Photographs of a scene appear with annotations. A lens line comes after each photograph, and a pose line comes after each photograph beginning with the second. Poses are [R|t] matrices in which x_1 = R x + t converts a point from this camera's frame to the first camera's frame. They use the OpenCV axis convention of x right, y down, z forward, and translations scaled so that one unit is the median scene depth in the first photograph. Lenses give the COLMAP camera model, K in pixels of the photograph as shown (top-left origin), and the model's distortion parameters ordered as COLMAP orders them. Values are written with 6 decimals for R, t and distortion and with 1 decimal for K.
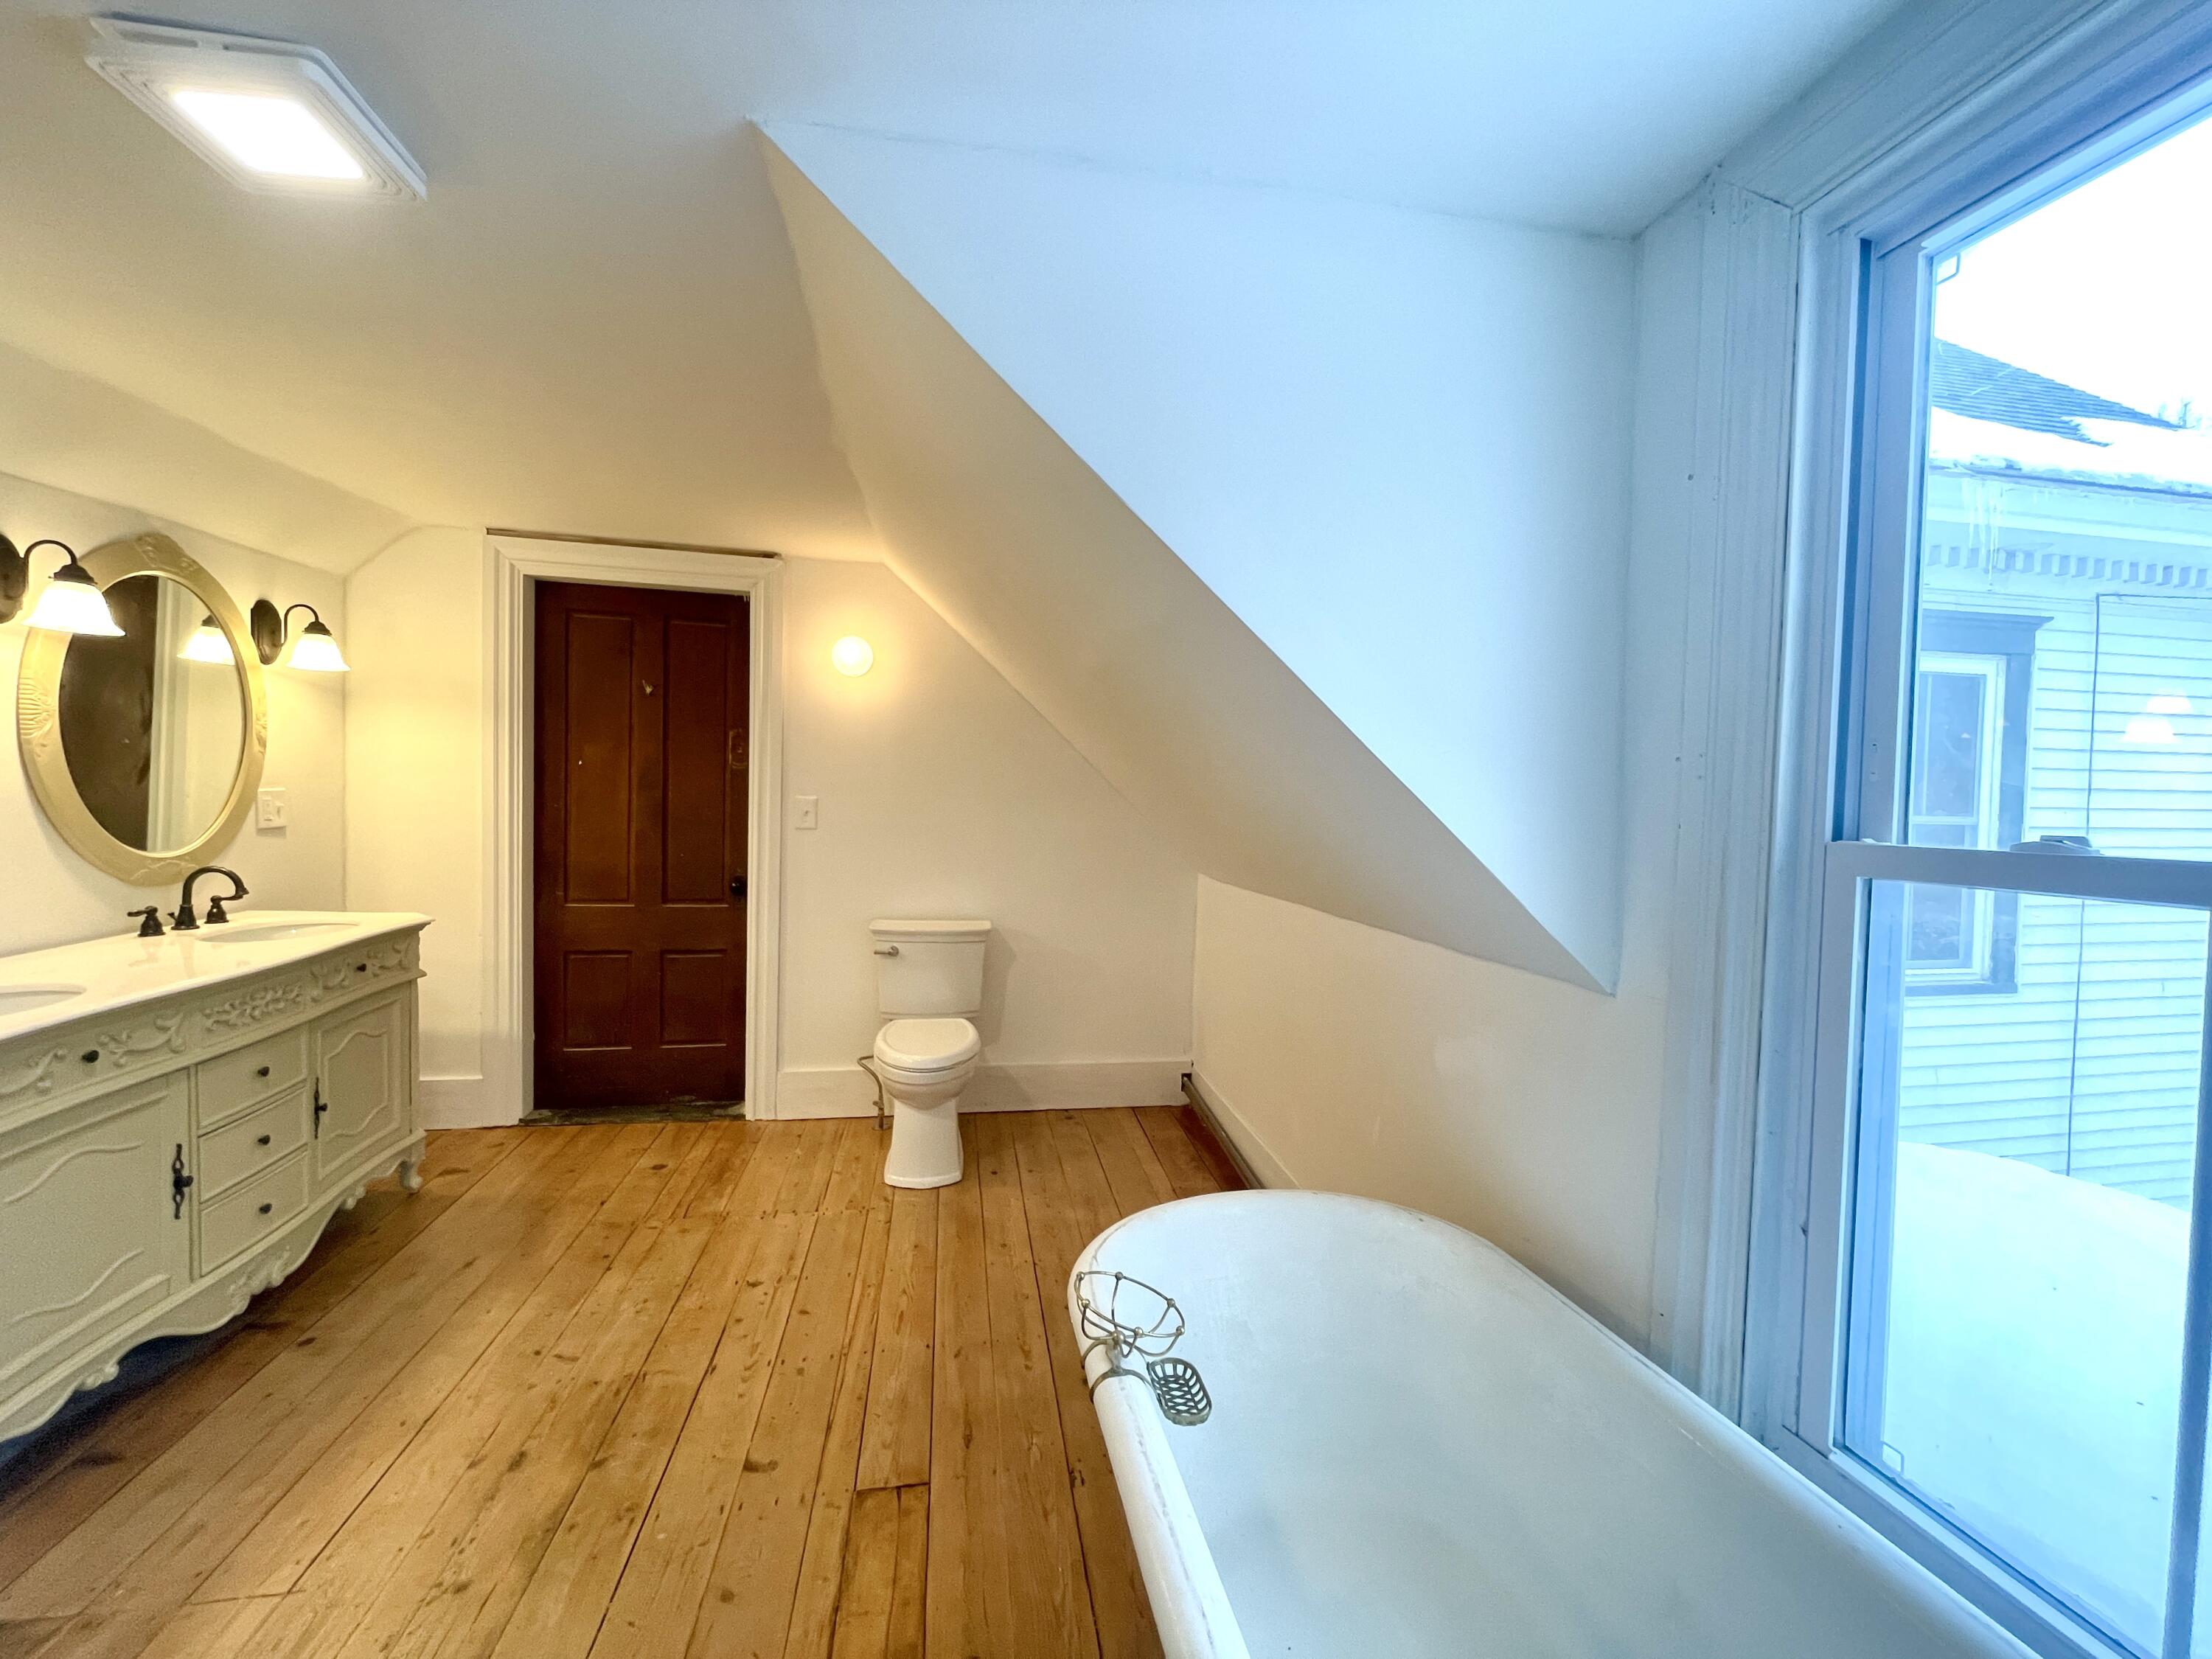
lens RADIAL K [[892.1, 0, 1110.4], [0, 892.1, 829.7], [0, 0, 1]] dist [-0.002181, -0.000854]
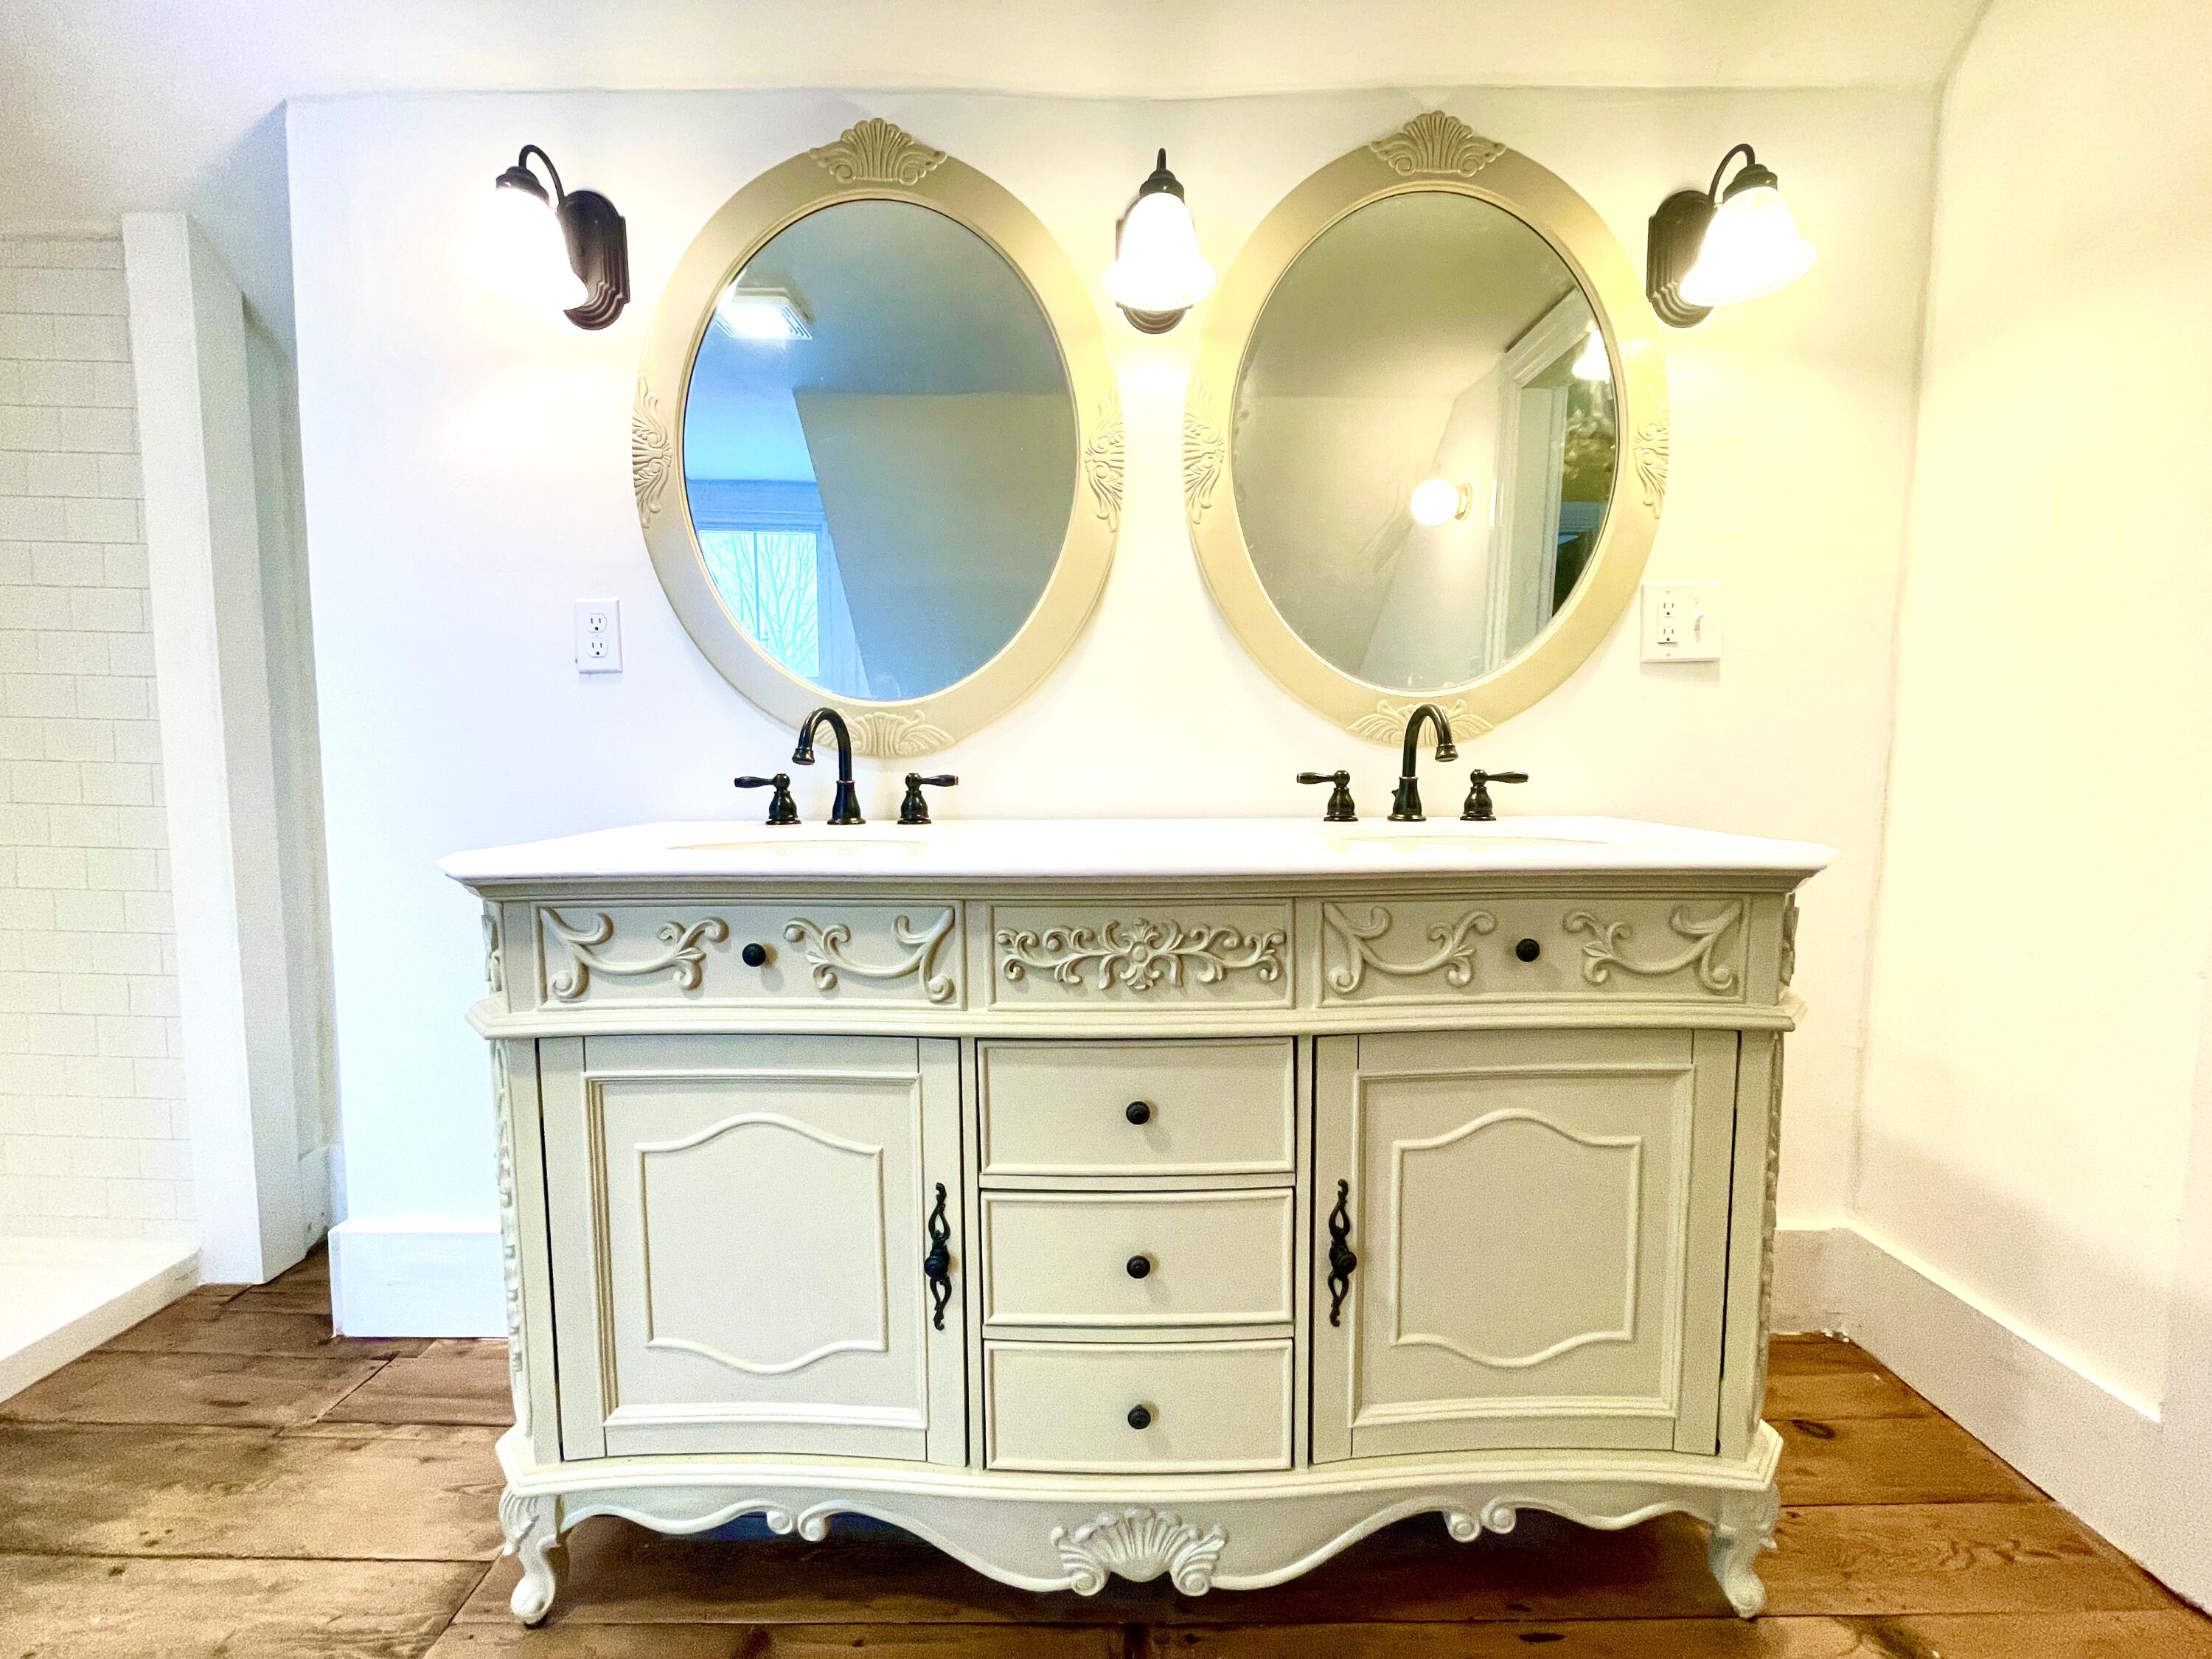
lens RADIAL K [[892.1, 0, 1108.8], [0, 892.1, 826.2], [0, 0, 1]] dist [-0.002181, -0.000854]
pose [[-0.178892, 0.041162, -0.983007, -0.480317], [-0.053373, 0.997247, 0.051472, 0.101297], [0.982420, 0.061674, -0.176203, 0.963247]]
